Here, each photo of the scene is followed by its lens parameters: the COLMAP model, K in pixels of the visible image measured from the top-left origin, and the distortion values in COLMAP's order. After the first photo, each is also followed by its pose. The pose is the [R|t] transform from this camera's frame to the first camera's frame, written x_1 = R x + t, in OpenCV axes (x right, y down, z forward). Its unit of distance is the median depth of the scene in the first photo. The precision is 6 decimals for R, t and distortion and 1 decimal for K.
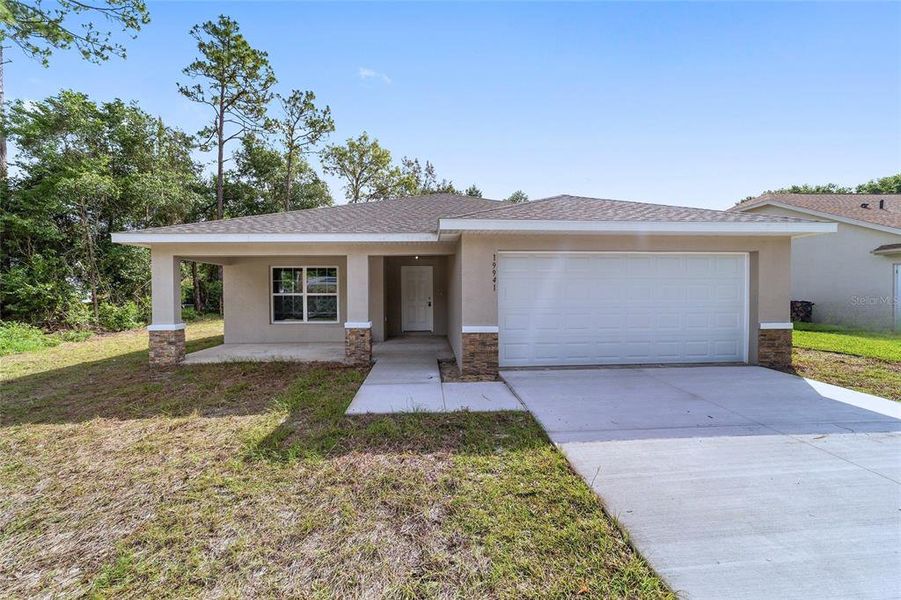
lens RADIAL K [[343.7, 0, 447.2], [0, 343.7, 296.5], [0, 0, 1]] dist [-0.008183, 0.000283]
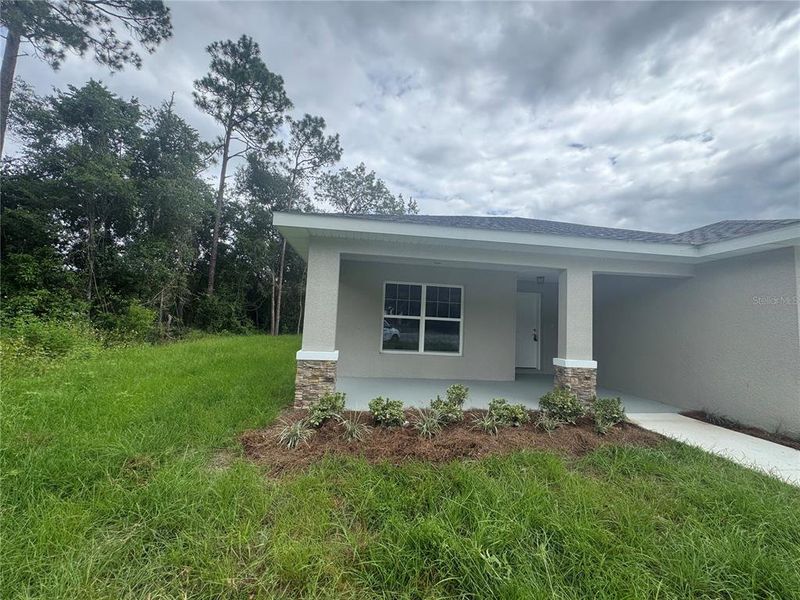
lens RADIAL K [[317.6, 0, 400.0], [0, 317.6, 300.0], [0, 0, 1]] dist [0.000103, -0.008876]
pose [[0.996395, 0.057288, 0.062571, -0.201274], [-0.051606, 0.994700, -0.088928, 0.008015], [-0.067334, 0.085379, 0.994071, 0.099423]]
